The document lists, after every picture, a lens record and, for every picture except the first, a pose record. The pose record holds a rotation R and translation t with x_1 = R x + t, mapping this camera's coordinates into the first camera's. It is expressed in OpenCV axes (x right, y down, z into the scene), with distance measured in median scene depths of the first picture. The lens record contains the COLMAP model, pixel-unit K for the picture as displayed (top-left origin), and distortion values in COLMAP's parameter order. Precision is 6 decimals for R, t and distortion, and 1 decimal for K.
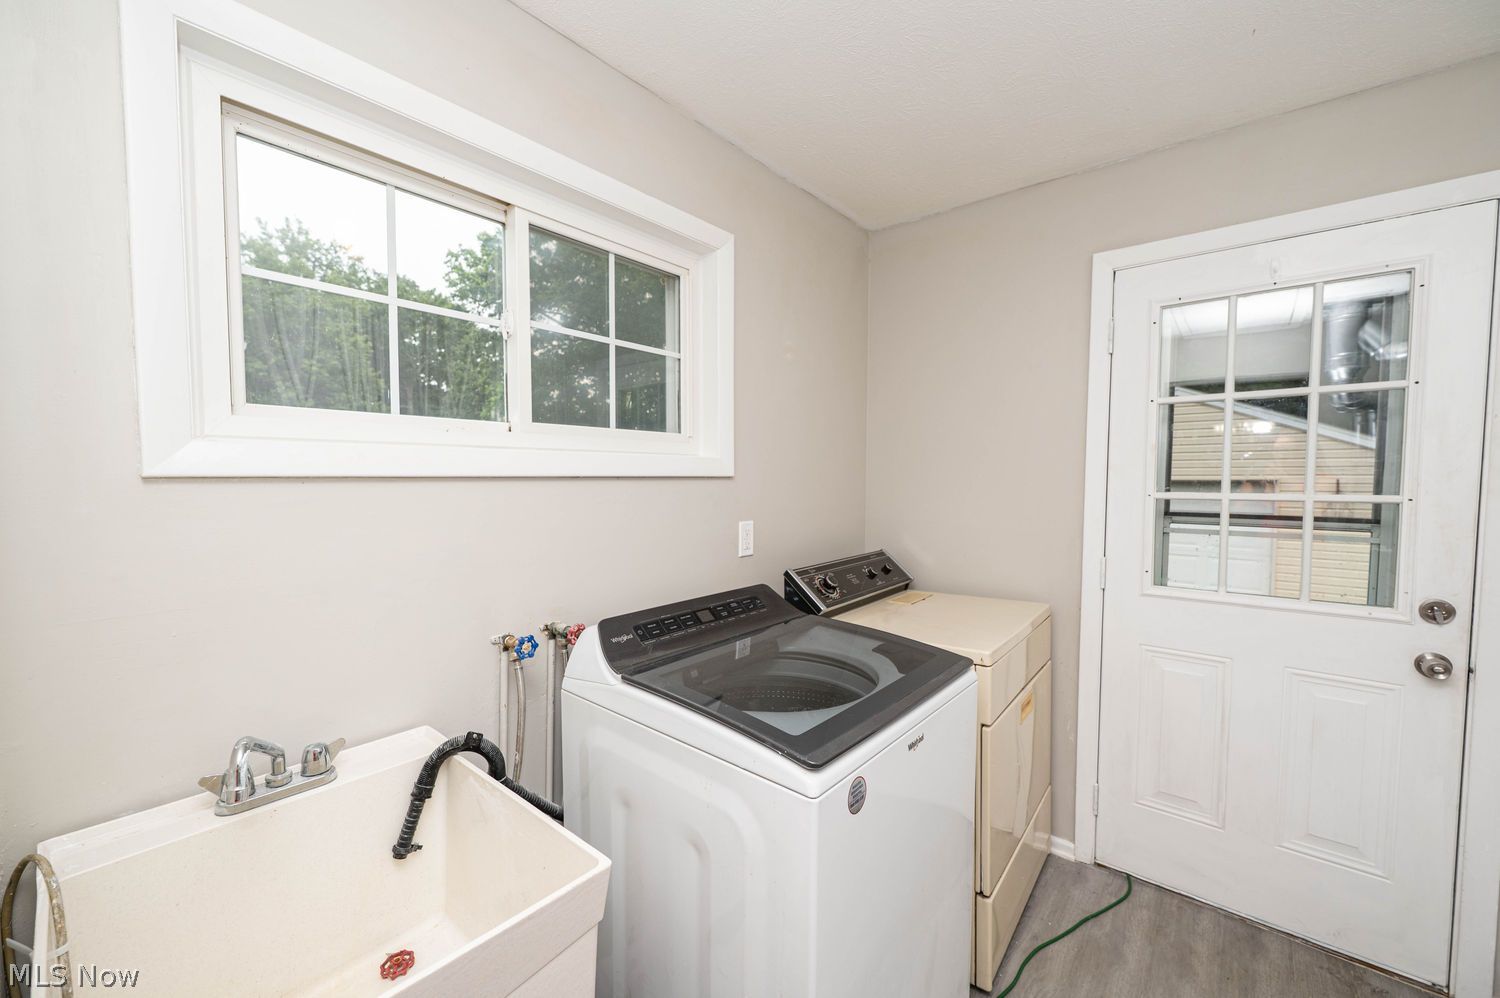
lens RADIAL K [[595.2, 0, 745.9], [0, 595.2, 504.3], [0, 0, 1]] dist [-0.001197, 0.000475]
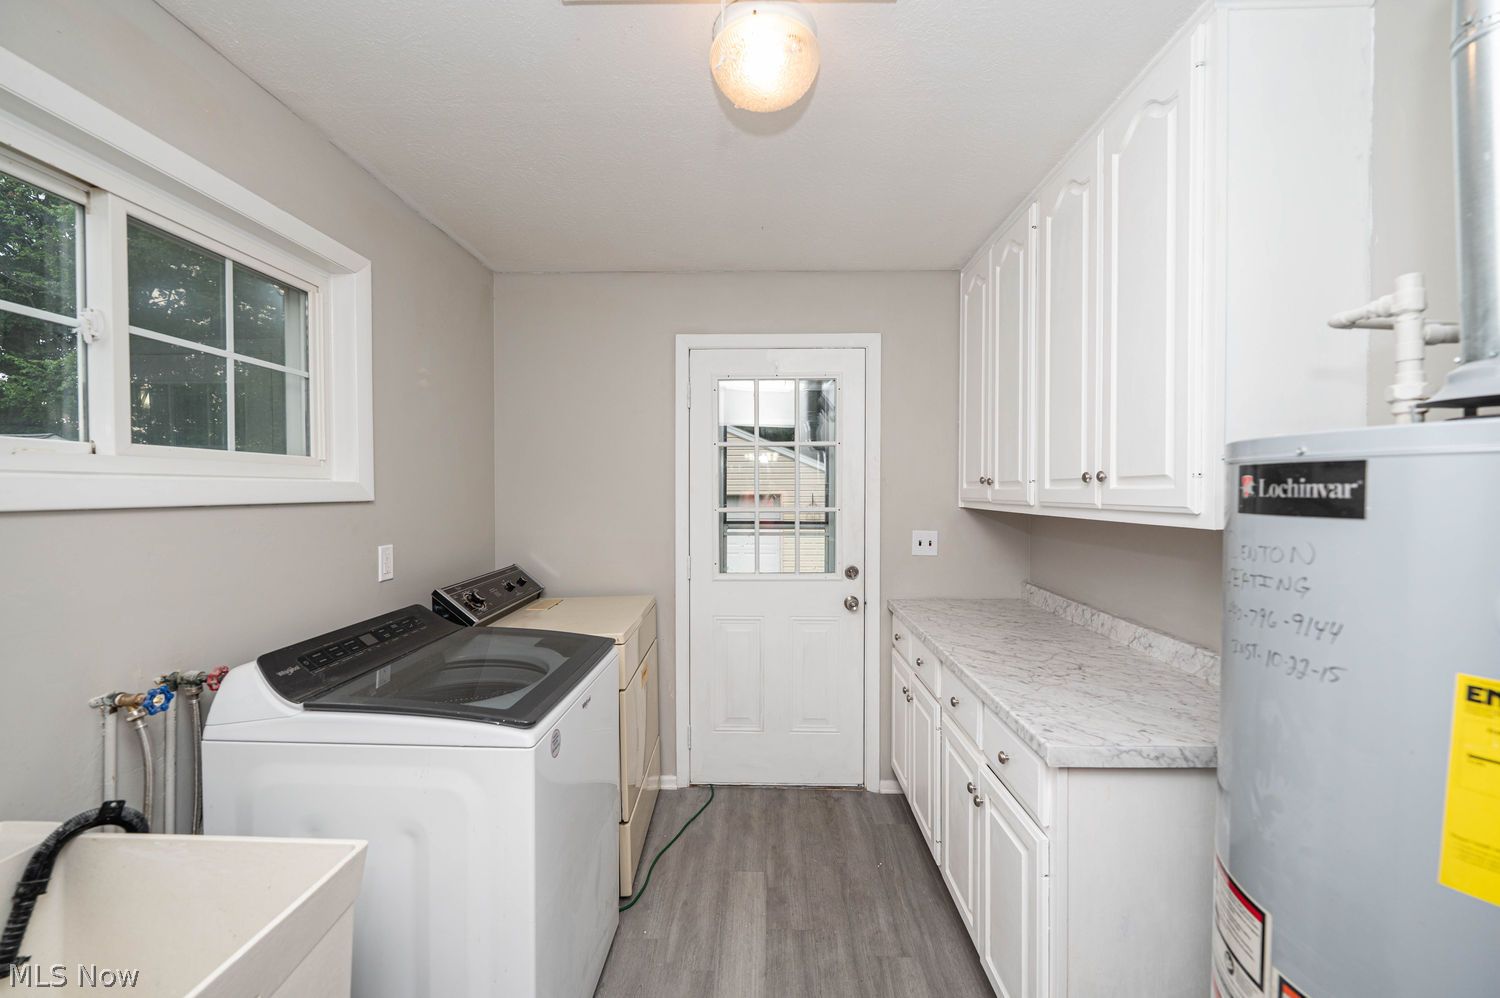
lens RADIAL K [[592.1, 0, 750.3], [0, 592.1, 501.3], [0, 0, 1]] dist [-0.007982, -0.000049]
pose [[0.779117, -0.013816, 0.626726, -0.161234], [0.033181, 0.999264, -0.019222, -0.006982], [-0.625999, 0.035772, 0.779003, -0.175386]]
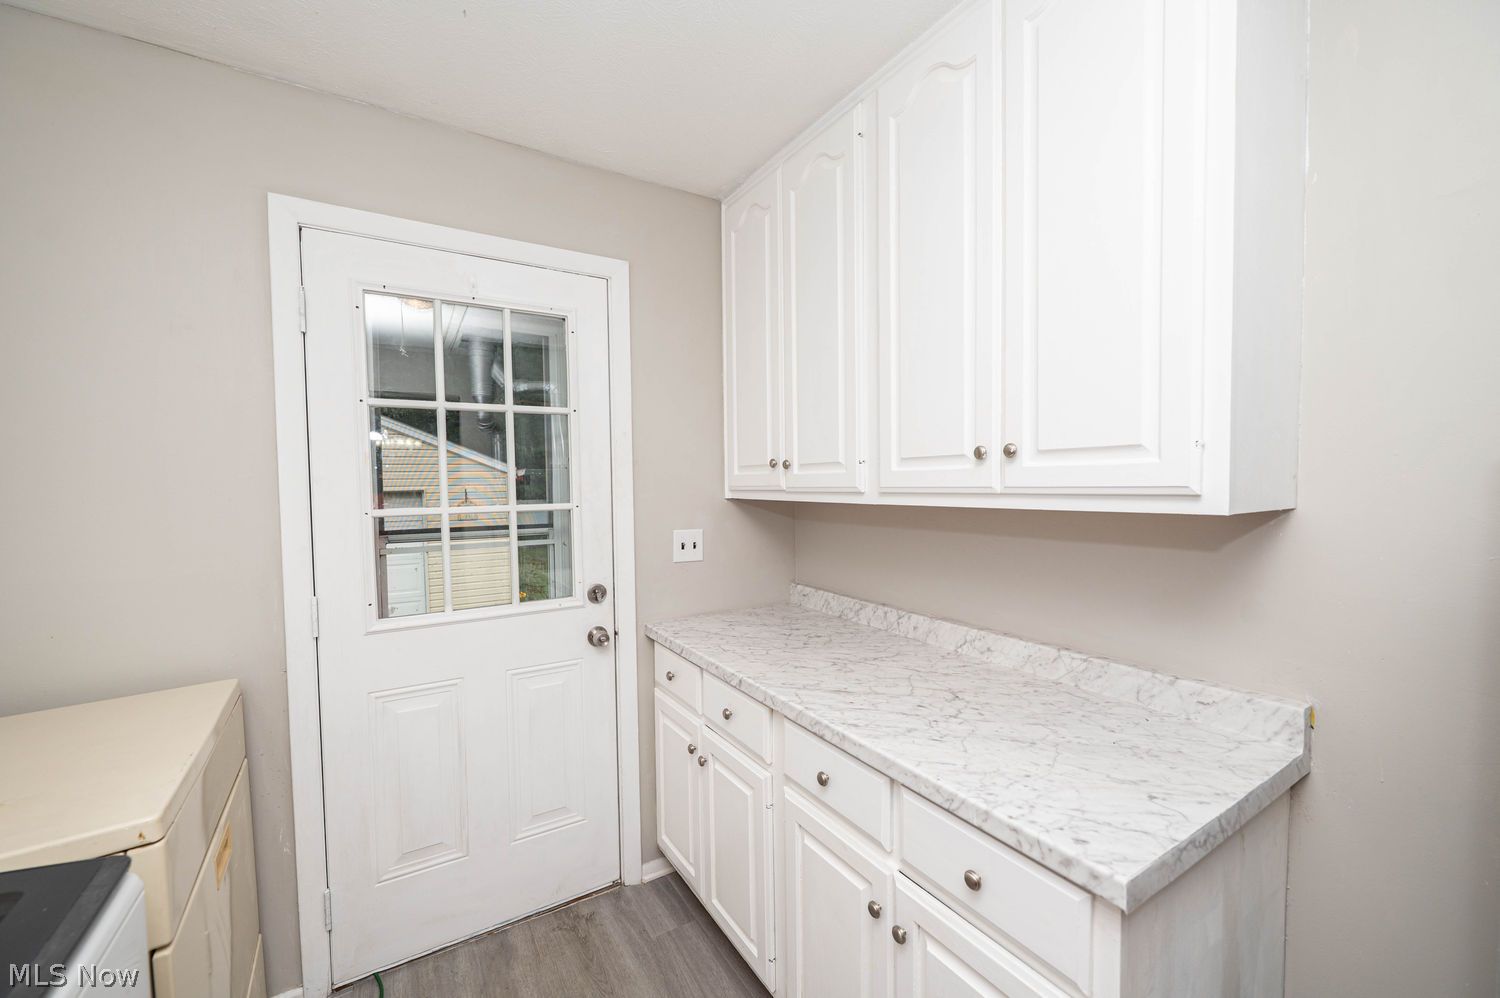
lens RADIAL K [[595.2, 0, 746.2], [0, 595.2, 505.3], [0, 0, 1]] dist [-0.001197, 0.000475]
pose [[0.312767, -0.046231, 0.948704, 0.059787], [0.061852, 0.997686, 0.028226, -0.020566], [-0.947814, 0.049851, 0.314903, 0.259371]]
